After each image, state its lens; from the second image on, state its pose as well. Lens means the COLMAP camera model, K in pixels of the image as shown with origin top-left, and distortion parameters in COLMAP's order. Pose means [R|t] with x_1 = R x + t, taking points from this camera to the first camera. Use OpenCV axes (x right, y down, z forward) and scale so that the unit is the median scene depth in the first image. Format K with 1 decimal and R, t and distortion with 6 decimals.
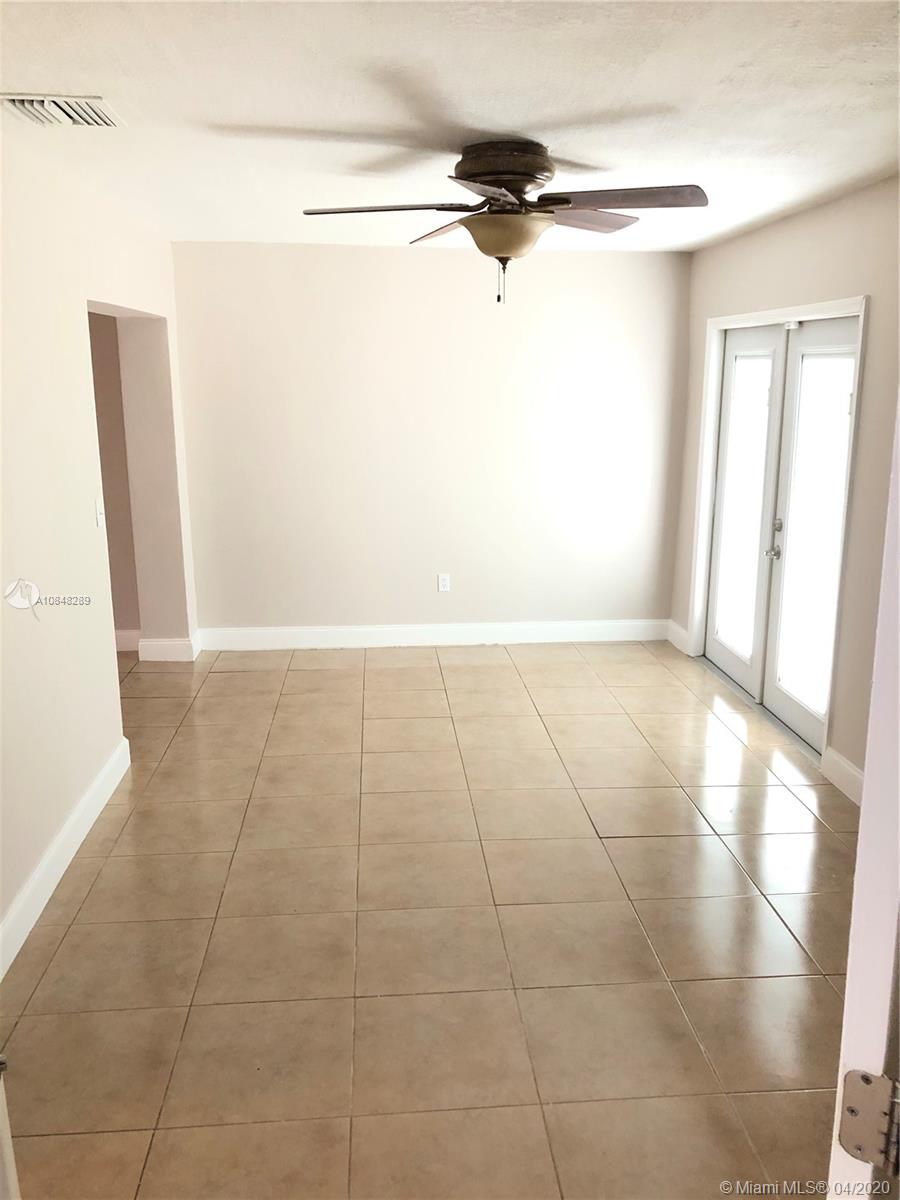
lens RADIAL K [[978.9, 0, 450.0], [0, 978.9, 600.0], [0, 0, 1]] dist [0.094504, -0.356243]
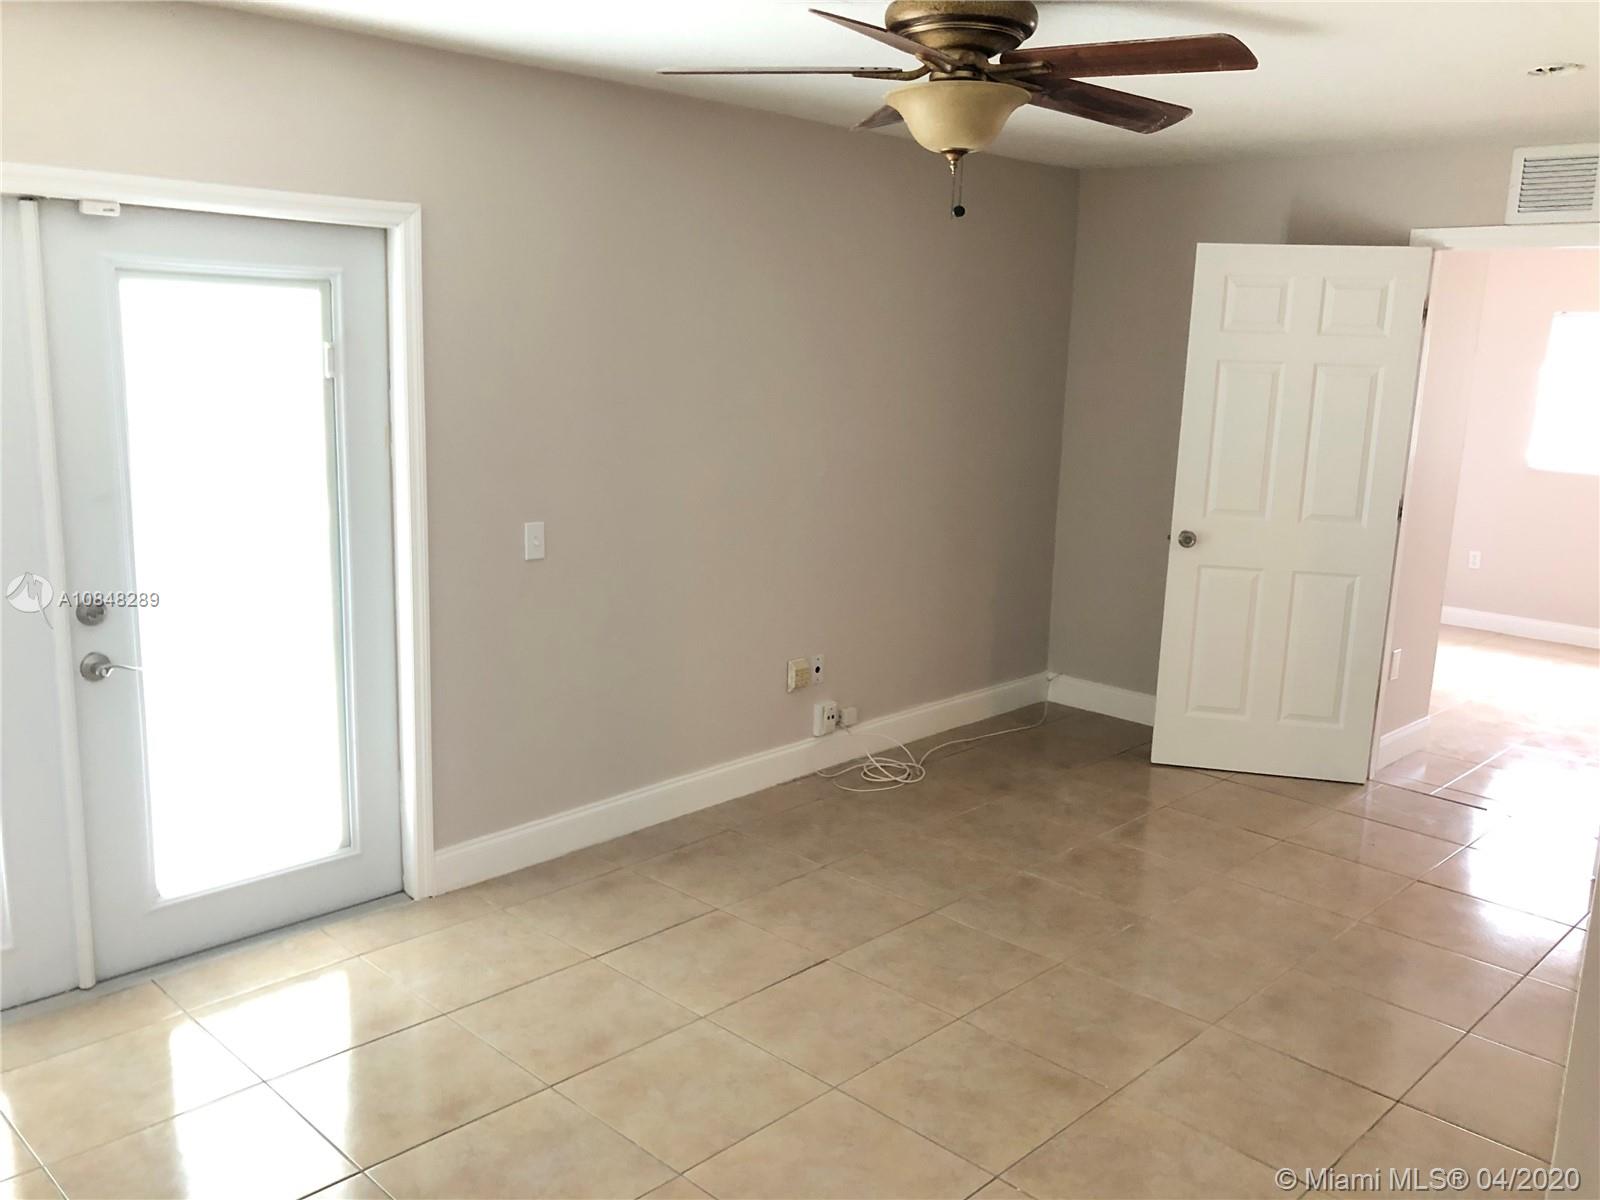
lens RADIAL K [[1305.2, 0, 800.0], [0, 1305.2, 600.0], [0, 0, 1]] dist [0.094504, -0.356243]
pose [[-0.651149, -0.162523, 0.741344, -0.569899], [0.144484, 0.932393, 0.331311, -0.369450], [-0.745070, 0.322845, -0.583645, 1.670725]]
